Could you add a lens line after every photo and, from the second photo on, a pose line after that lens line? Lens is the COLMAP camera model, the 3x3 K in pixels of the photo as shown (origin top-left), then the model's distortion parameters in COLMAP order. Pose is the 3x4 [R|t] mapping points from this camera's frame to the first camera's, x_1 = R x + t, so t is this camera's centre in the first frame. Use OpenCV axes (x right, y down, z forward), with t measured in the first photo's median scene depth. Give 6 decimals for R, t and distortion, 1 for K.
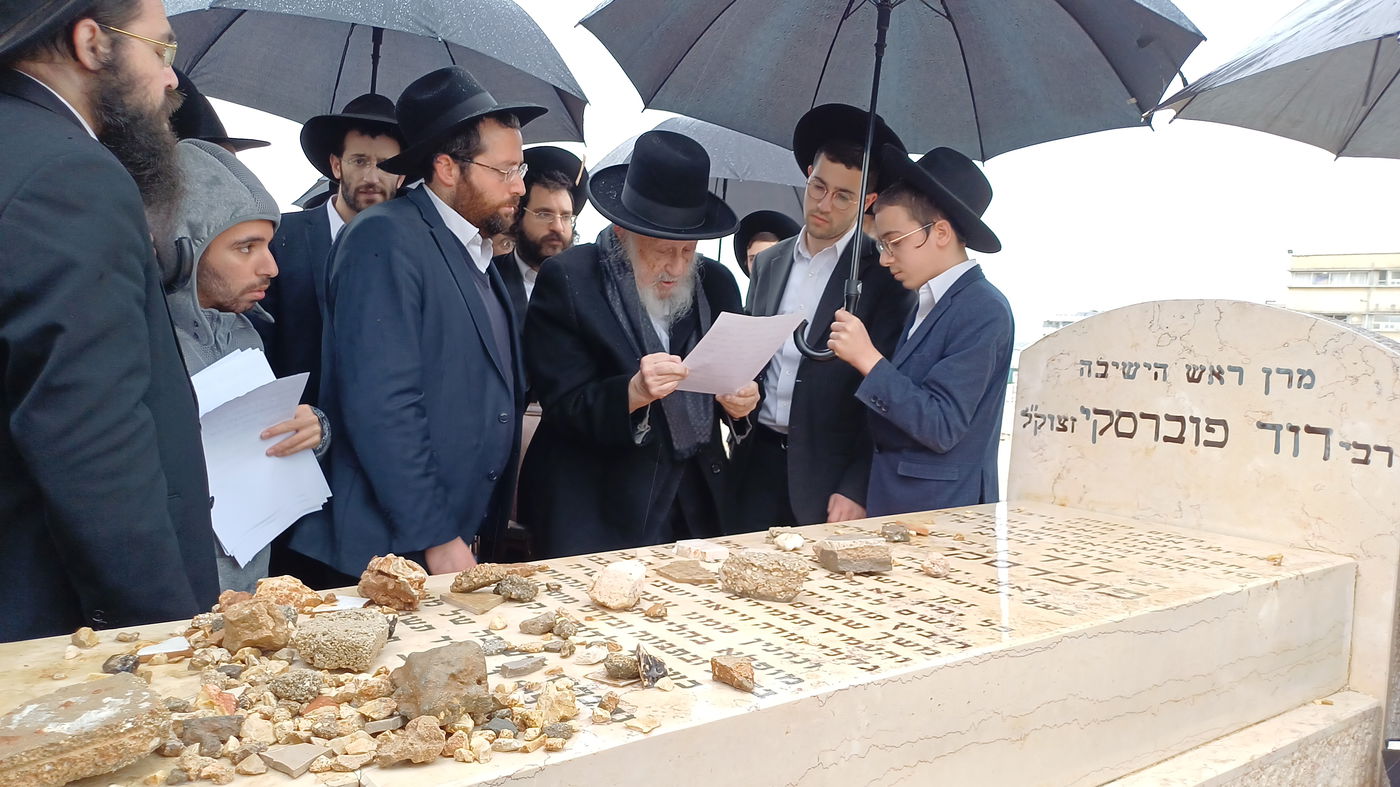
lens RADIAL K [[1011.6, 0, 704.4], [0, 1011.6, 400.2], [0, 0, 1]] dist [0.073778, -0.062210]
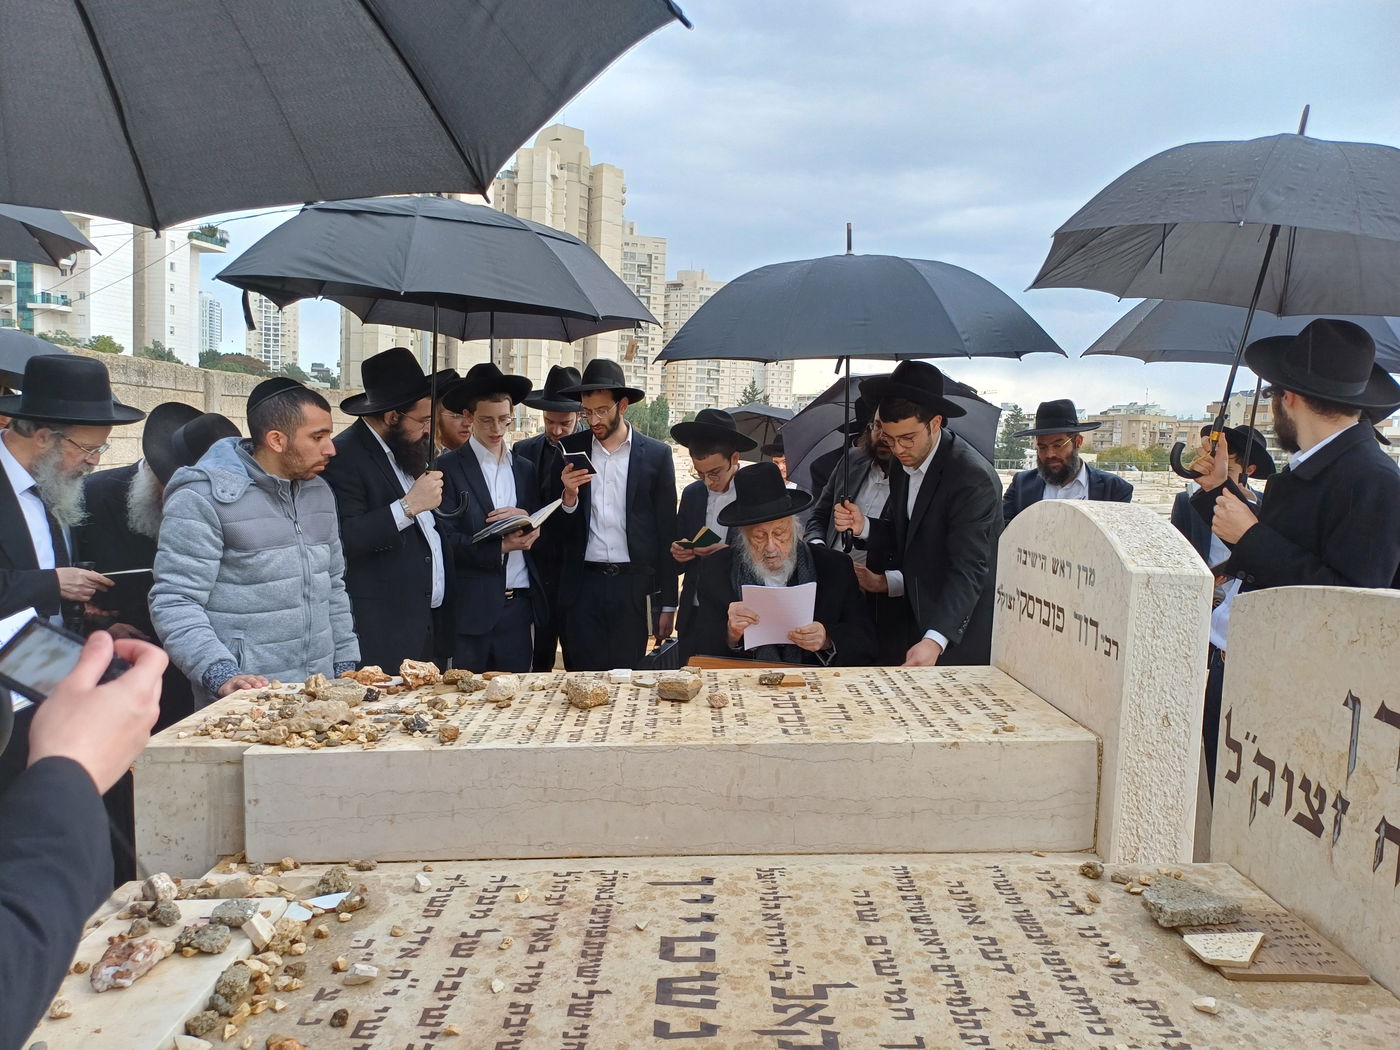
lens RADIAL K [[1026.3, 0, 678.2], [0, 1026.3, 508.1], [0, 0, 1]] dist [0.051459, -0.035718]
pose [[0.810810, -0.000579, -0.585309, 0.843460], [-0.010701, 0.999818, -0.015813, -0.070506], [0.585211, 0.019085, 0.810656, -0.186705]]
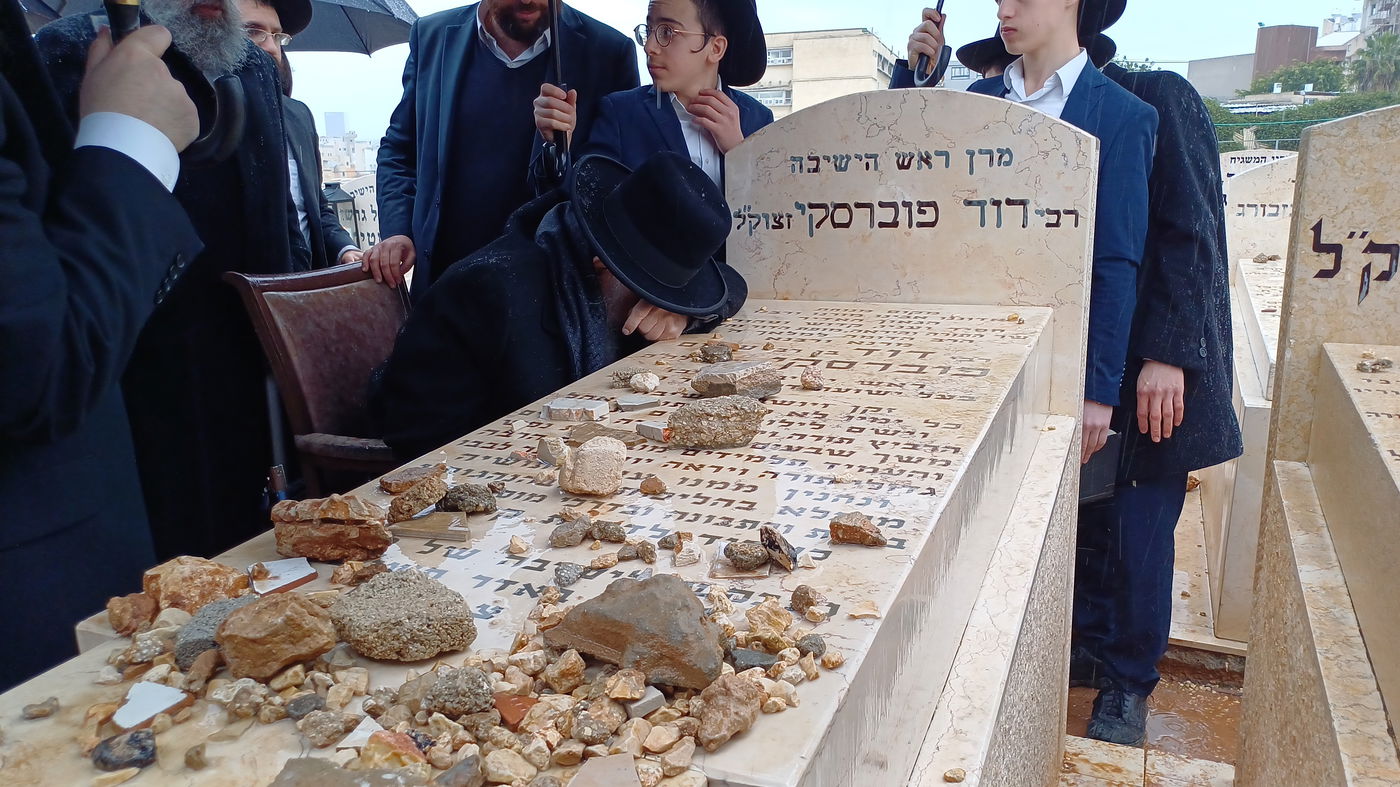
lens RADIAL K [[1011.6, 0, 671.6], [0, 1011.6, 397.3], [0, 0, 1]] dist [0.073778, -0.062210]
pose [[0.868872, -0.188779, 0.457628, -0.285899], [0.100484, 0.972445, 0.210366, -0.035370], [-0.484731, -0.136797, 0.863900, 0.161650]]
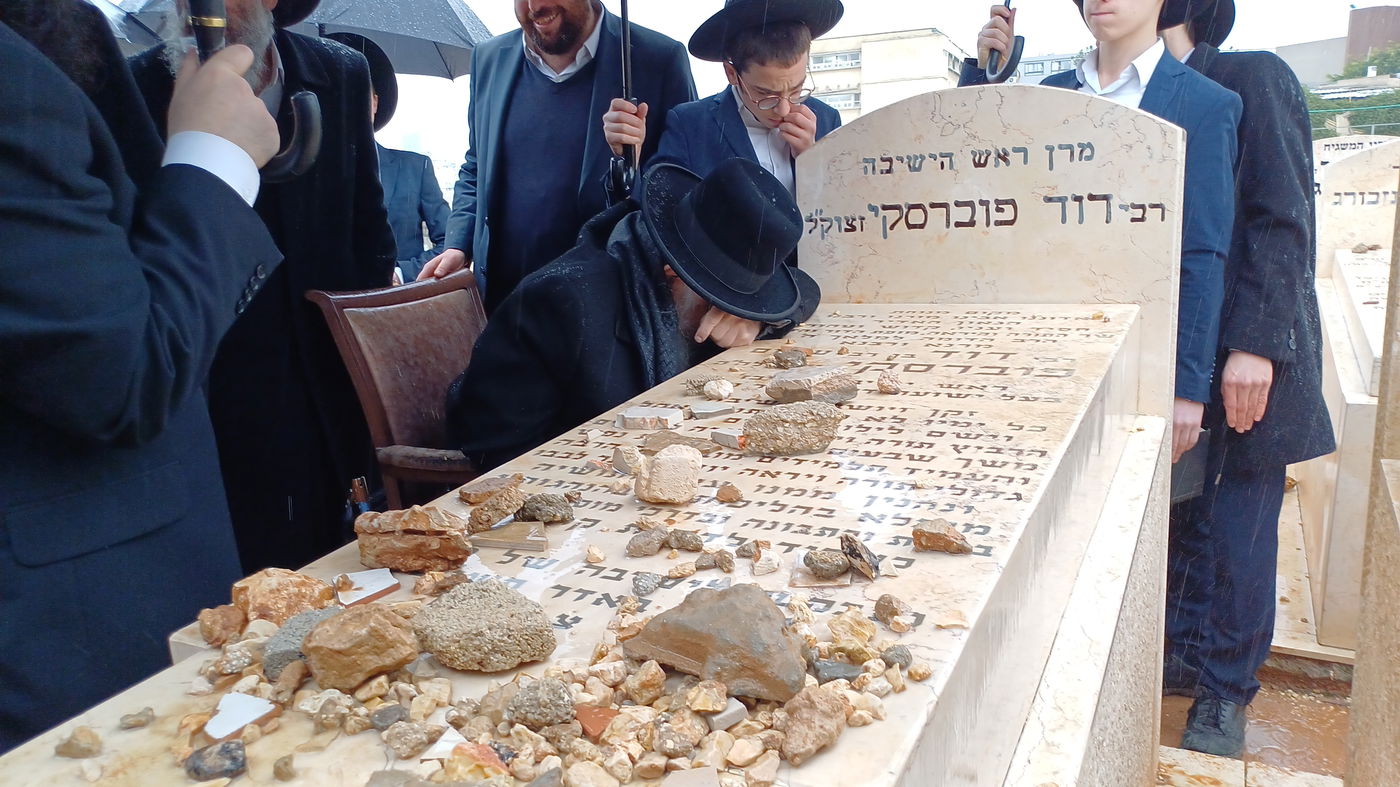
lens RADIAL K [[1011.6, 0, 681.4], [0, 1011.6, 398.4], [0, 0, 1]] dist [0.073778, -0.062210]
pose [[0.892395, -0.201173, 0.403931, -0.284805], [0.129802, 0.971734, 0.197192, -0.034399], [-0.432183, -0.123542, 0.893283, 0.166651]]
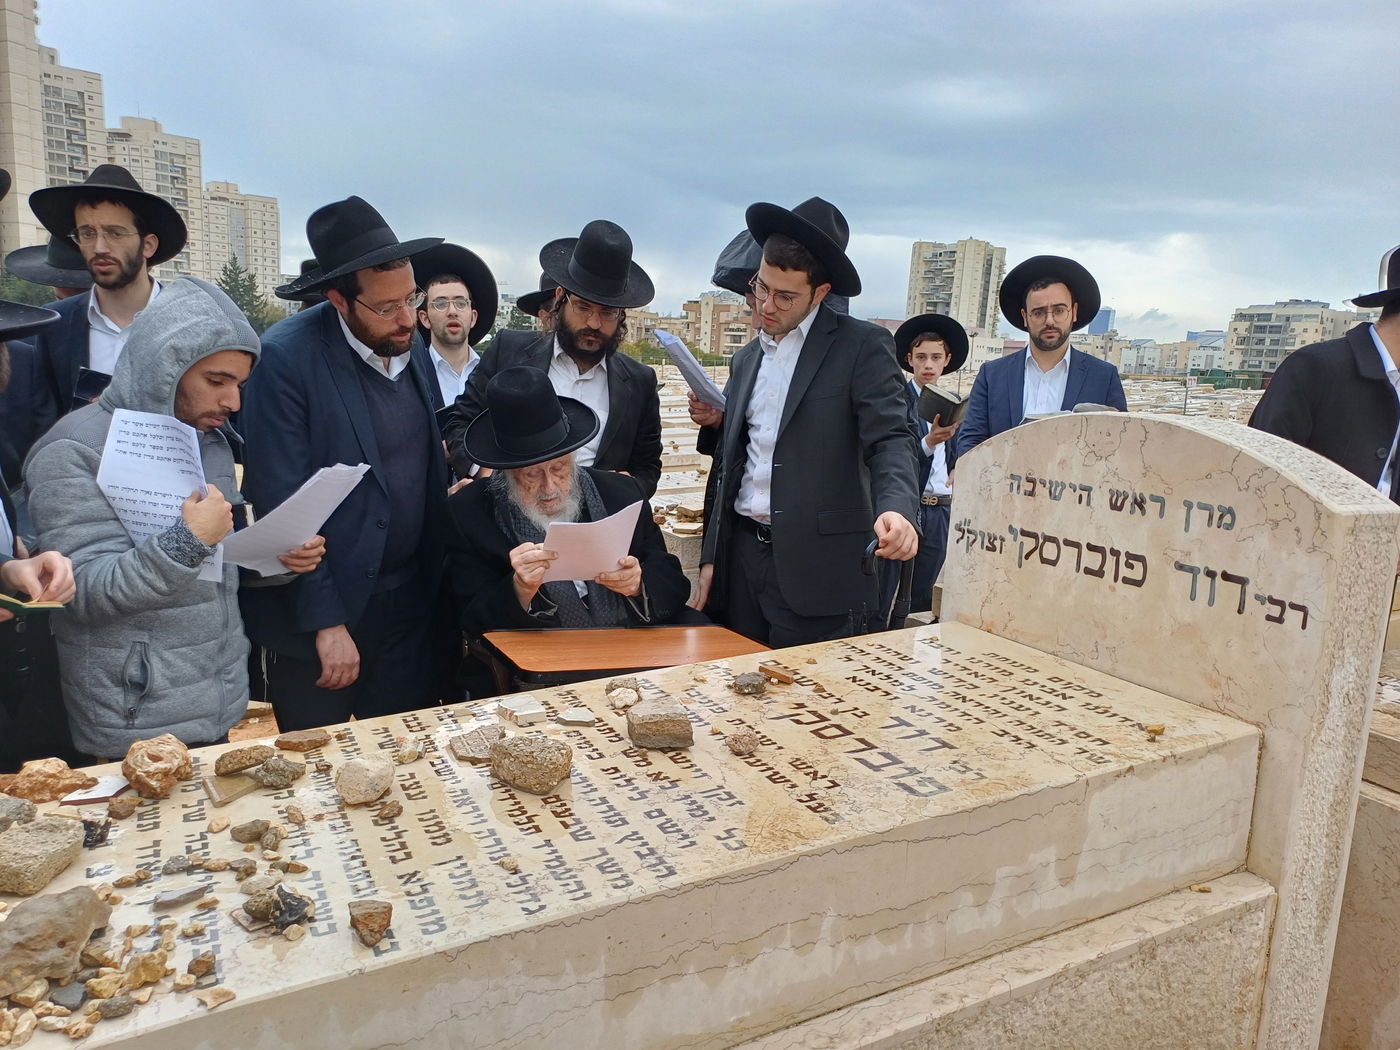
lens RADIAL K [[1026.3, 0, 682.2], [0, 1026.3, 540.1], [0, 0, 1]] dist [0.051459, -0.035718]
pose [[0.987843, 0.002935, -0.155426, 0.257190], [0.016205, 0.992430, 0.121739, -0.110195], [0.154607, -0.122778, 0.980317, 0.071250]]
